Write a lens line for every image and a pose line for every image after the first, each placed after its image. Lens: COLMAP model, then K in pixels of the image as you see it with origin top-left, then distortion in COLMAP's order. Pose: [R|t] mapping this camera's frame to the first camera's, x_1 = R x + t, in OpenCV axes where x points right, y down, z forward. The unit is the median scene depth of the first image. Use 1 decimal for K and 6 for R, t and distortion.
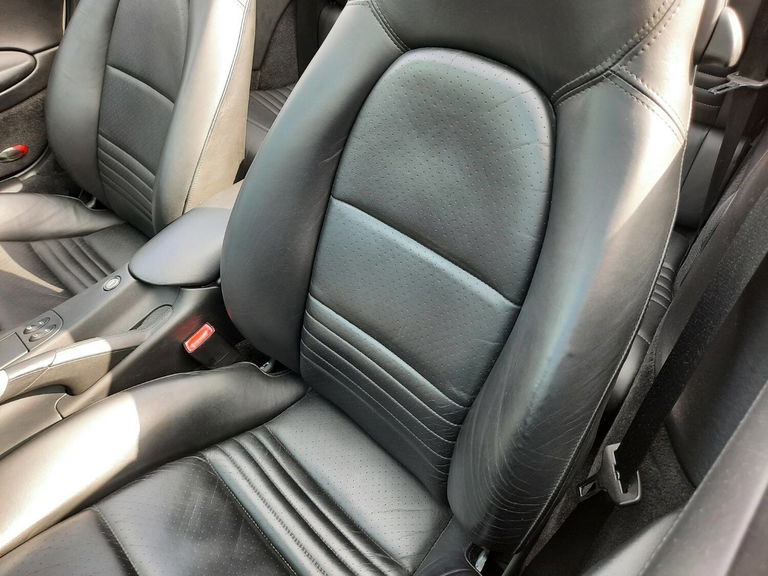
lens RADIAL K [[554.6, 0, 377.9], [0, 554.6, 284.7], [0, 0, 1]] dist [0.041110, -0.029247]
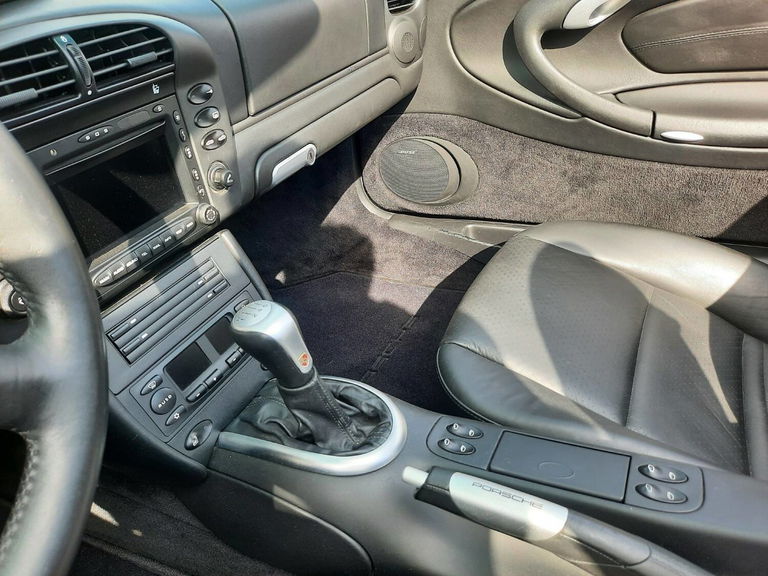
lens RADIAL K [[580.3, 0, 390.4], [0, 580.3, 290.4], [0, 0, 1]] dist [0.032351, -0.007985]
pose [[0.331609, 0.479937, -0.812217, -0.200094], [-0.570745, 0.787568, 0.232351, -0.037871], [0.751189, 0.386519, 0.535086, 0.252420]]
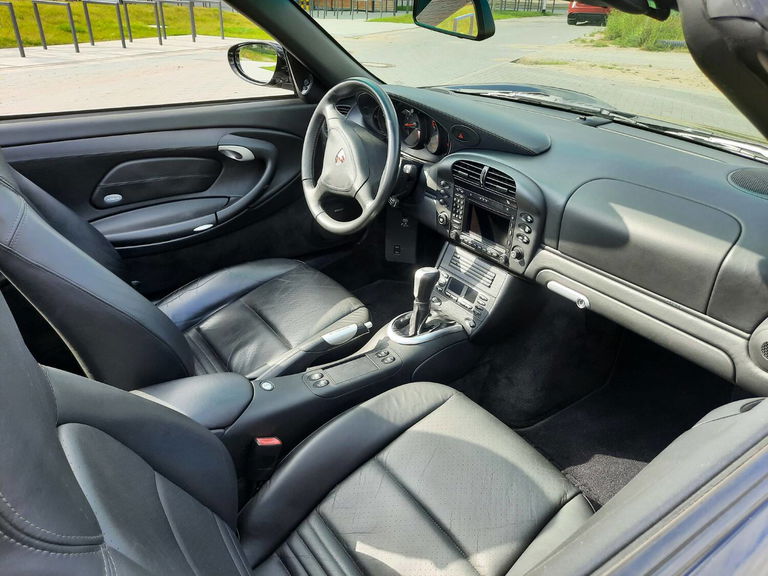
lens RADIAL K [[554.6, 0, 386.3], [0, 554.6, 290.5], [0, 0, 1]] dist [0.041110, -0.029247]
pose [[-0.989014, -0.109590, 0.099208, -0.622046], [0.061796, 0.303160, 0.950934, -0.942363], [-0.134289, 0.946617, -0.293057, 0.814779]]
